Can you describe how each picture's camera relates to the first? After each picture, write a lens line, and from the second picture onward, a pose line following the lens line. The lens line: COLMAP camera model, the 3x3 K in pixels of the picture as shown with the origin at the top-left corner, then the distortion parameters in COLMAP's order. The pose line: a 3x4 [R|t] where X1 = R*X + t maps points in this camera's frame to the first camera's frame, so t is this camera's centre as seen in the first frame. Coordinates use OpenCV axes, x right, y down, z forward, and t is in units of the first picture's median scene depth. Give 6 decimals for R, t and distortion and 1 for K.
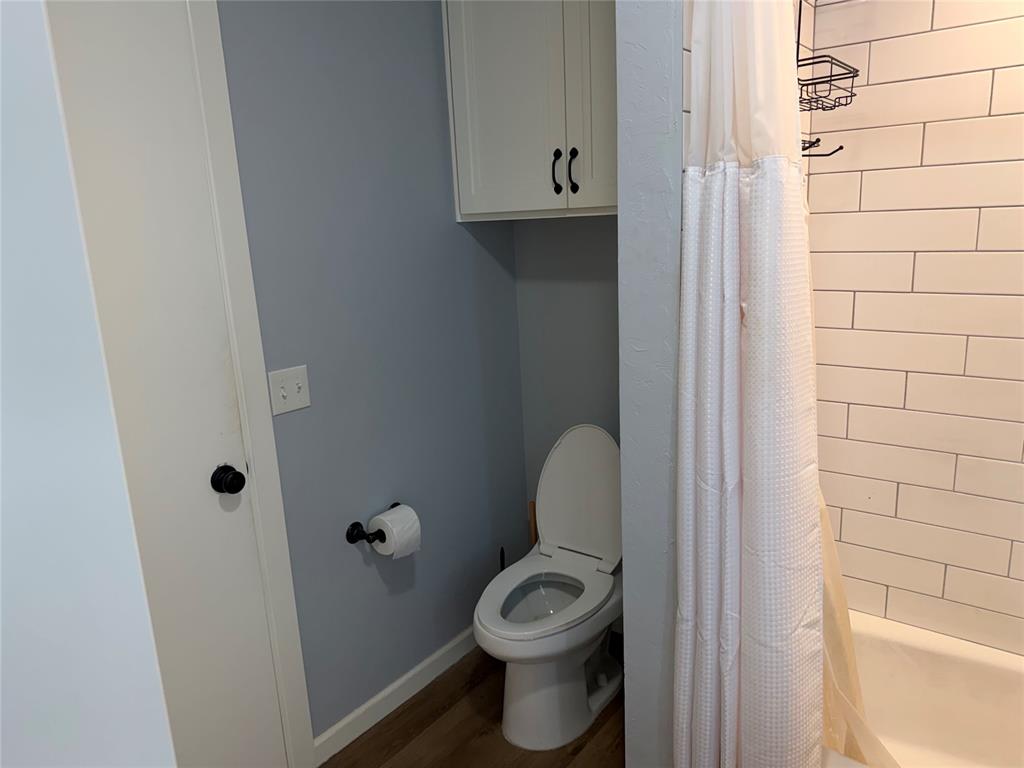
lens RADIAL K [[728.9, 0, 514.6], [0, 728.9, 381.0], [0, 0, 1]] dist [0.032214, -0.028314]
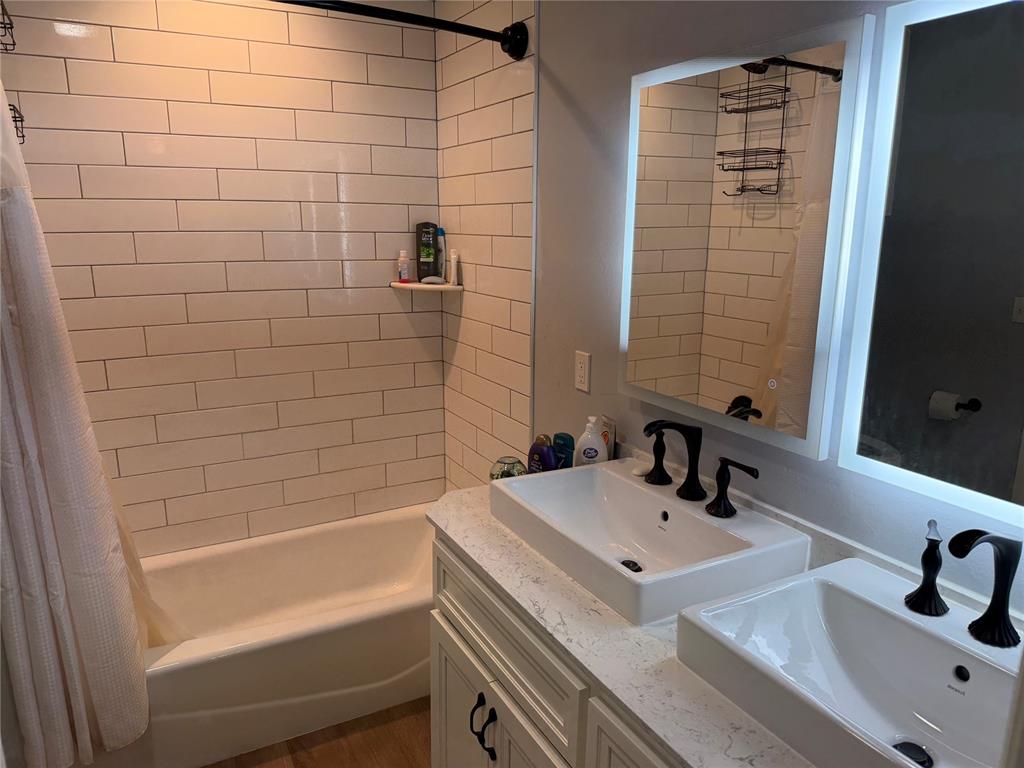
lens RADIAL K [[728.9, 0, 510.8], [0, 728.9, 385.6], [0, 0, 1]] dist [0.032214, -0.028314]
pose [[0.421702, -0.163490, 0.891873, -0.408553], [0.185908, 0.978304, 0.091431, 0.059745], [-0.887471, 0.127250, 0.442947, -0.230637]]
